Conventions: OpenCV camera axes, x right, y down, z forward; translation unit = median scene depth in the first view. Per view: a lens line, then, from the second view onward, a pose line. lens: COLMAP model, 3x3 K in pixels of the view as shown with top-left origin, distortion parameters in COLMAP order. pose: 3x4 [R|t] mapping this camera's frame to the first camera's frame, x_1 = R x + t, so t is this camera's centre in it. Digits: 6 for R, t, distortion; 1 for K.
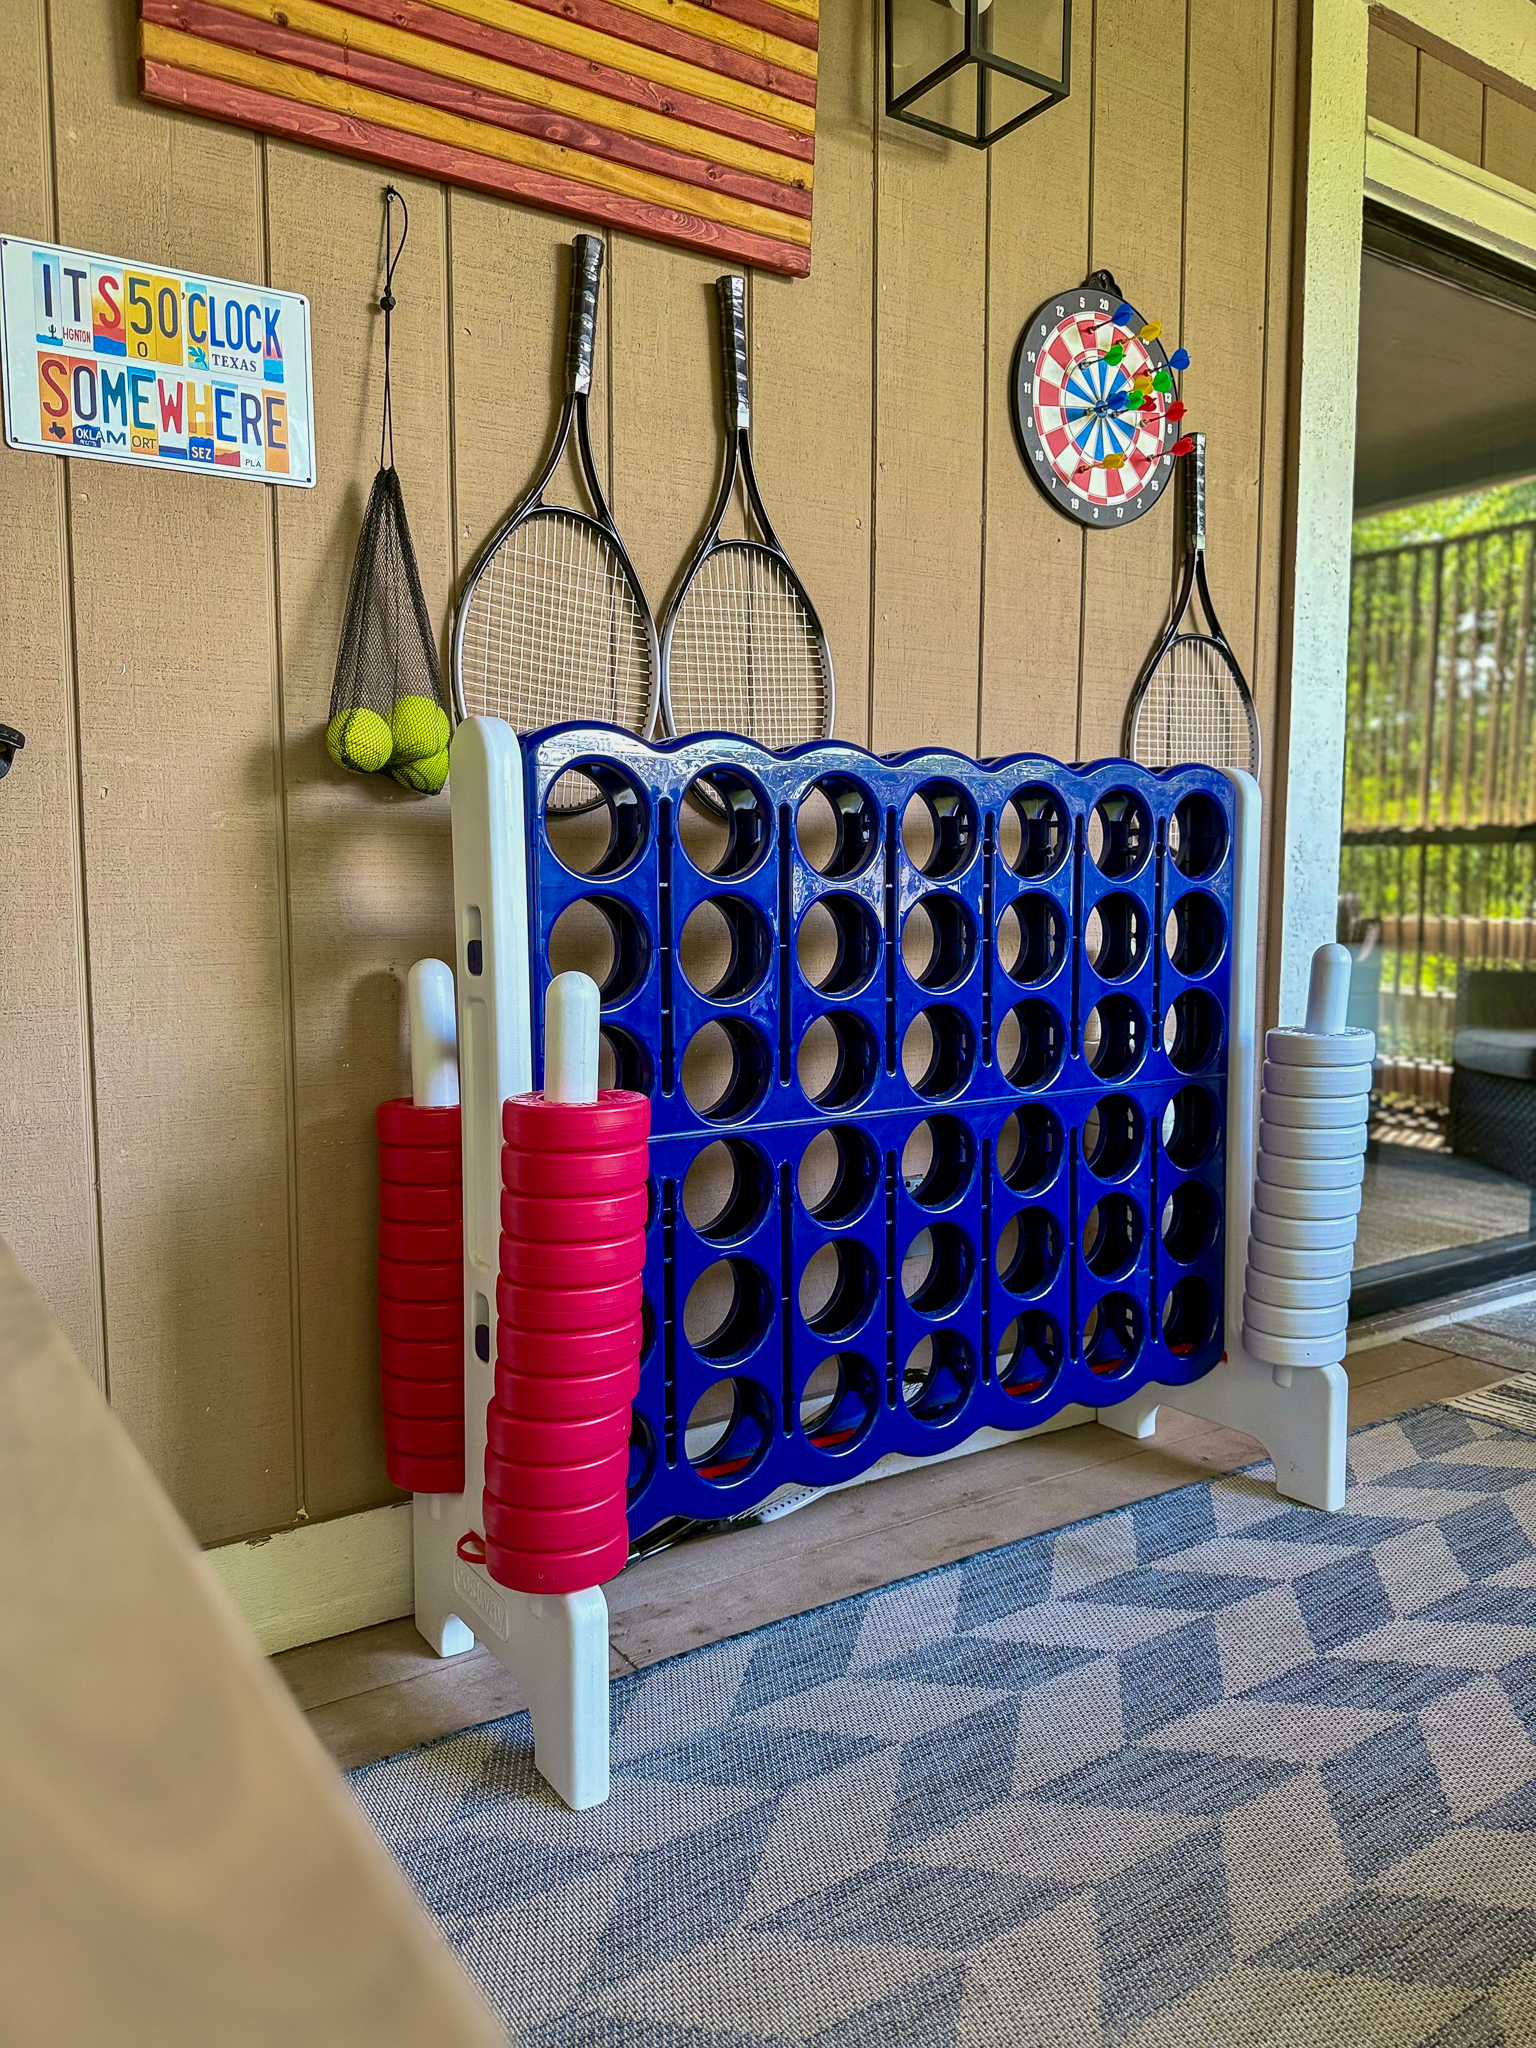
lens RADIAL K [[1441.7, 0, 768.0], [0, 1441.7, 1024.0], [0, 0, 1]] dist [0.057458, -0.088032]
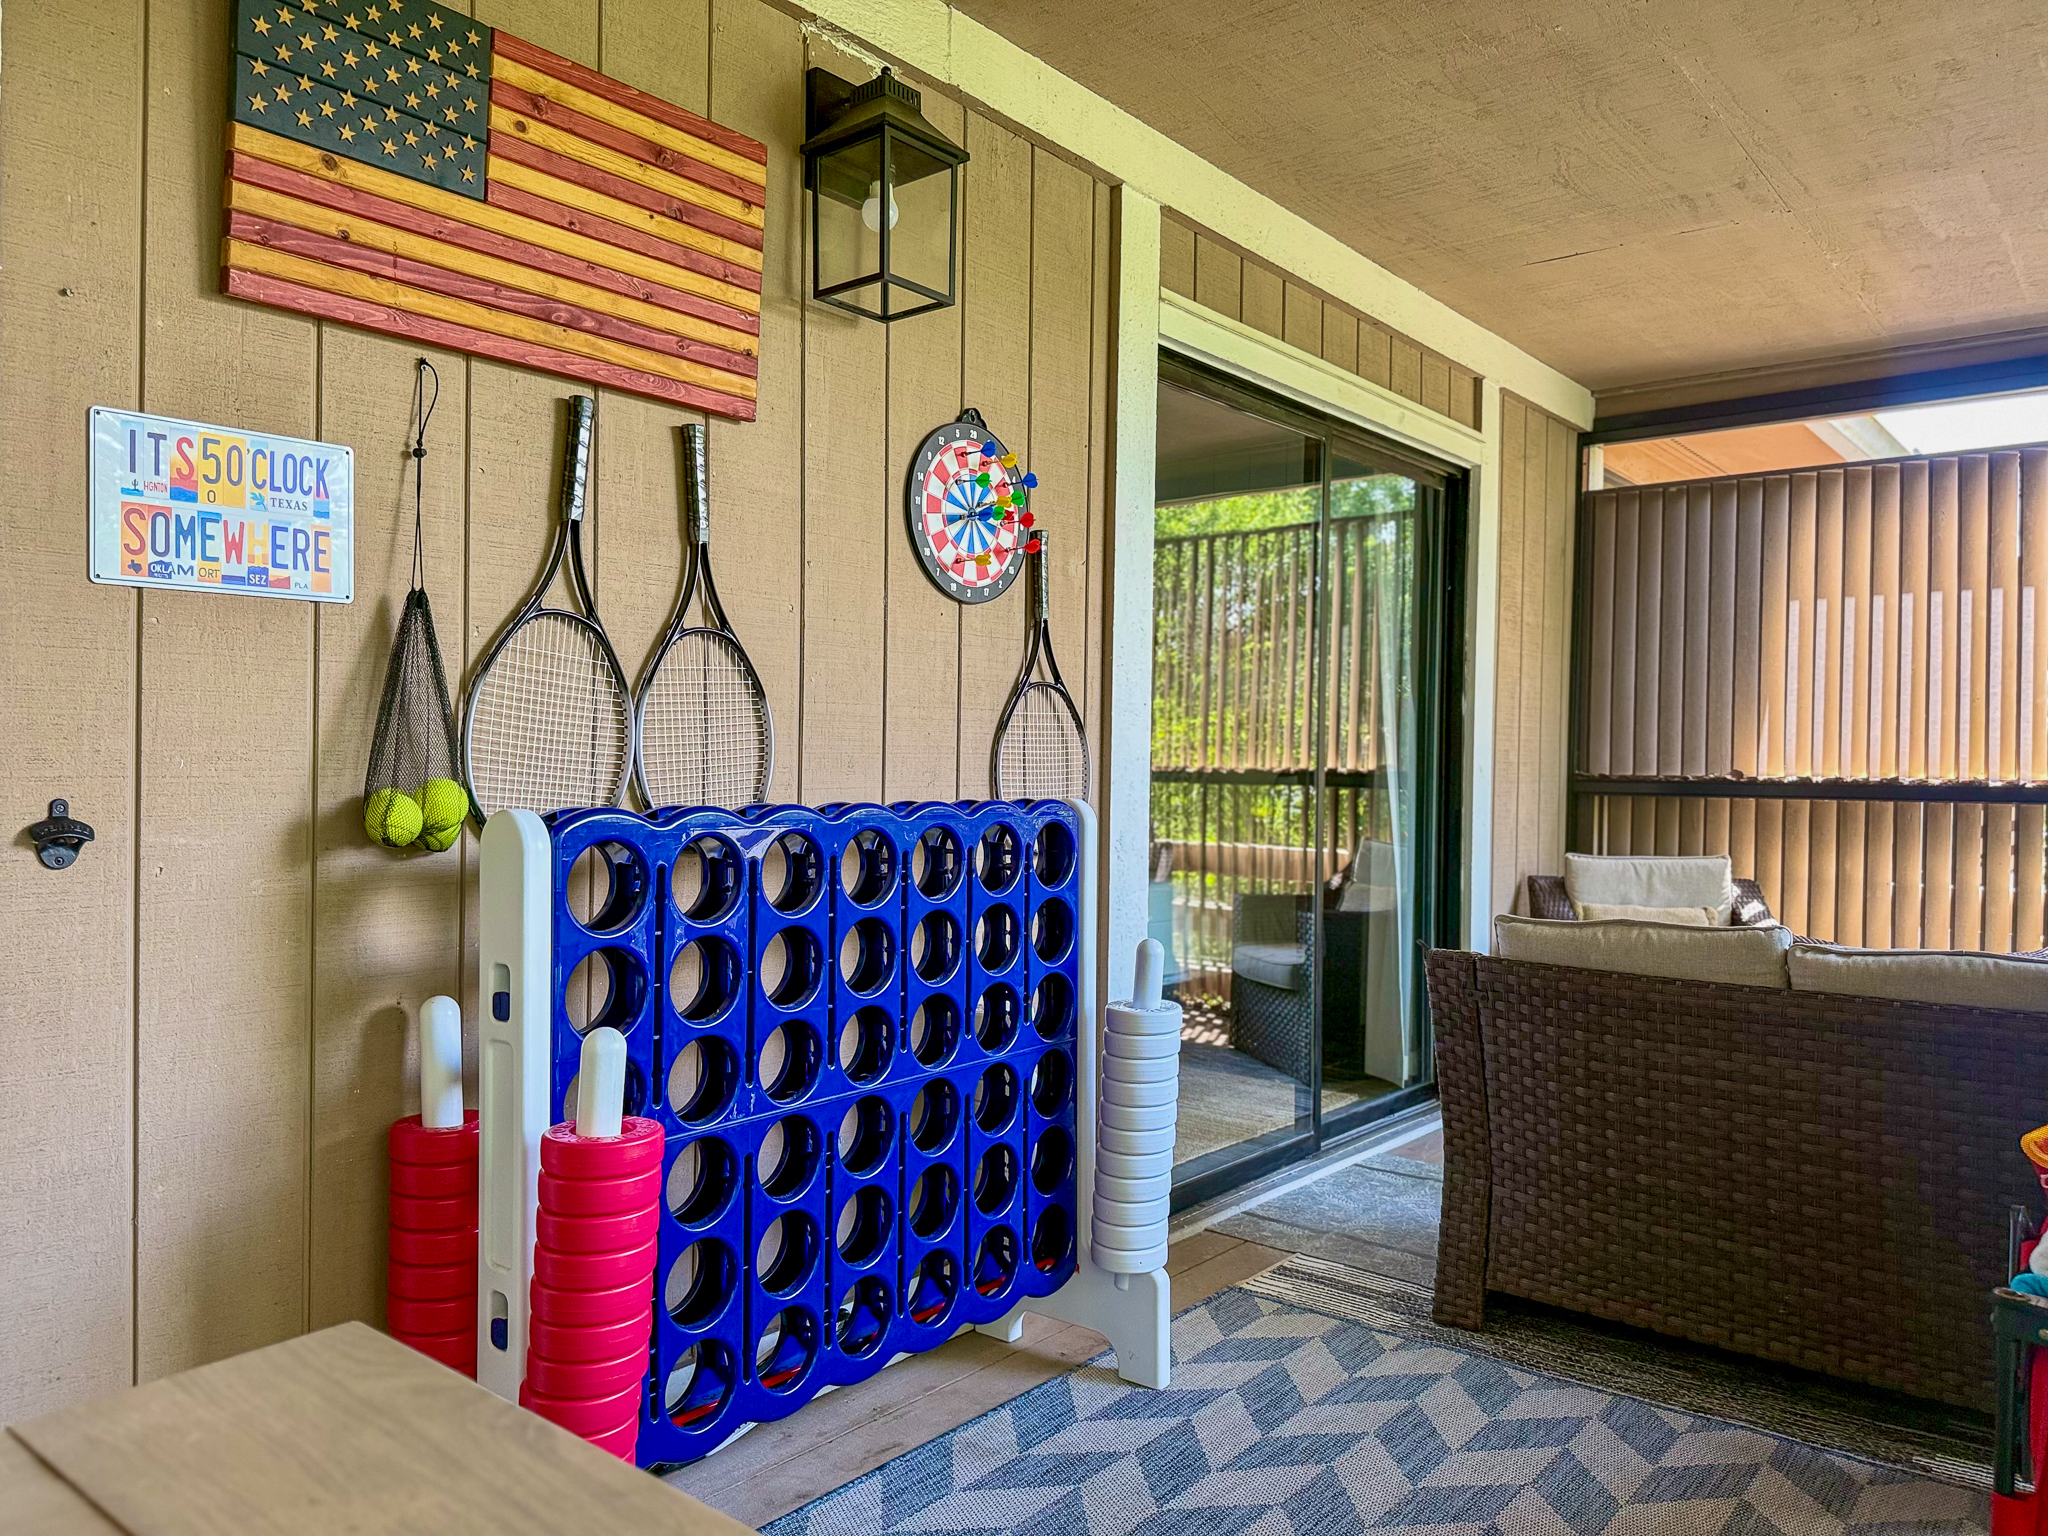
lens RADIAL K [[1441.7, 0, 1005.8], [0, 1441.7, 774.7], [0, 0, 1]] dist [0.057458, -0.088032]
pose [[0.958445, 0.009333, 0.285124, -0.119652], [0.013435, 0.996879, -0.077793, -0.112633], [-0.284960, 0.078391, 0.955328, -0.236142]]
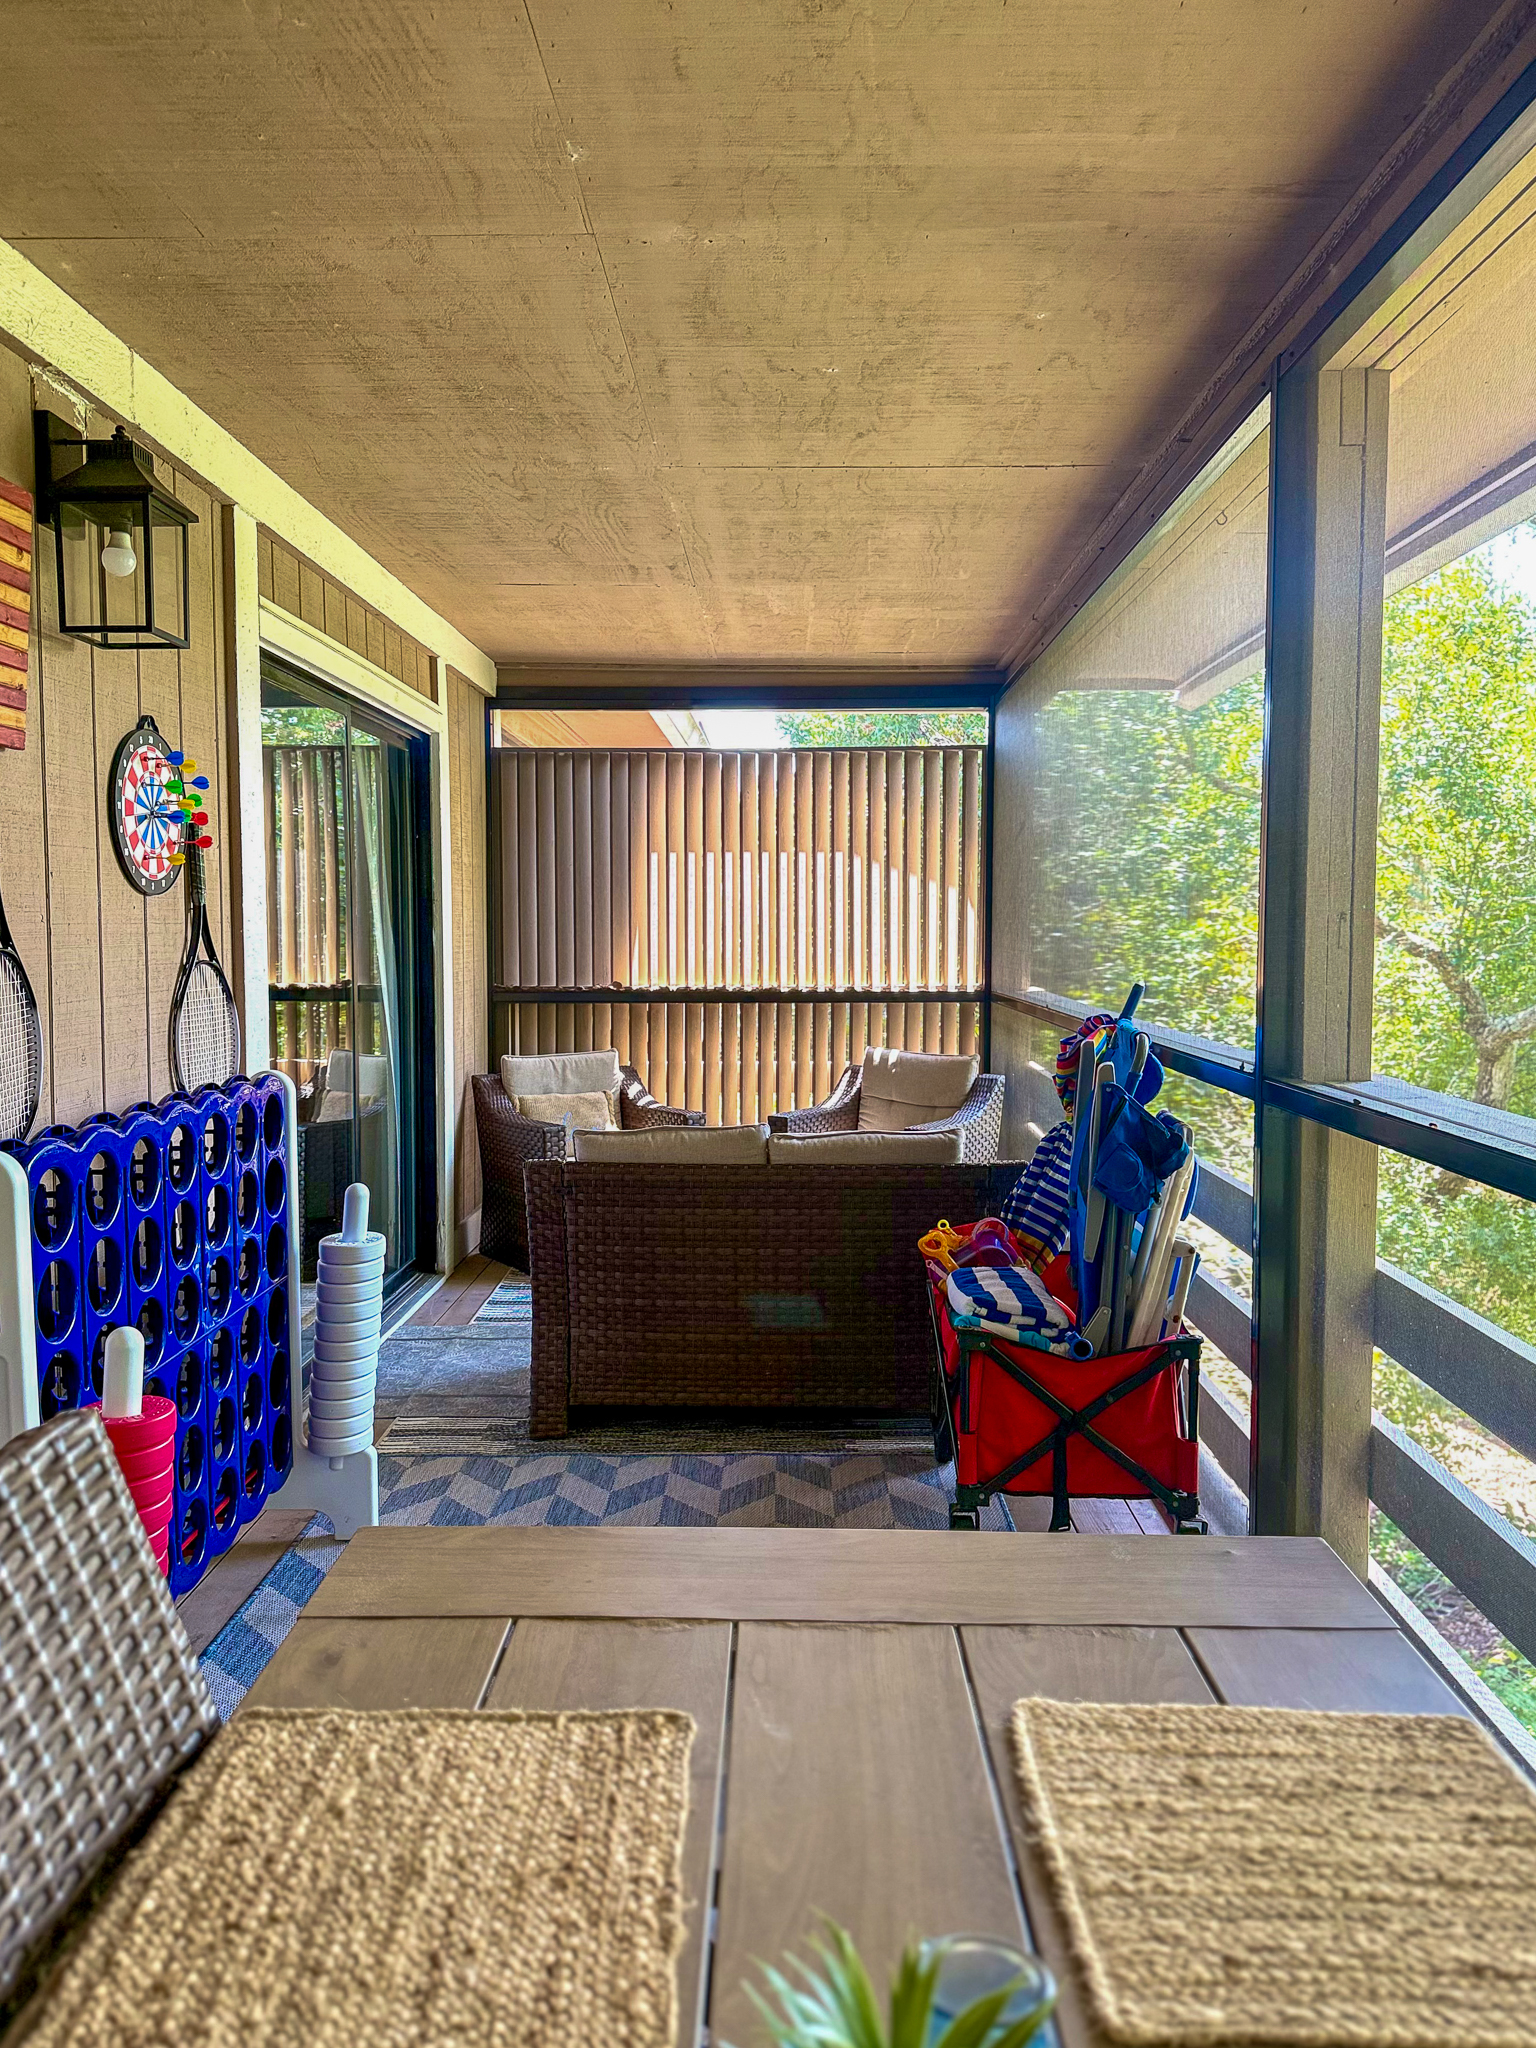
lens RADIAL K [[1476.5, 0, 768.0], [0, 1476.5, 1024.0], [0, 0, 1]] dist [0.058294, -0.207666]
pose [[0.559622, -0.056245, 0.826837, -0.731576], [0.074436, 0.997073, 0.017445, -0.239106], [-0.825398, 0.051784, 0.562171, -0.315736]]
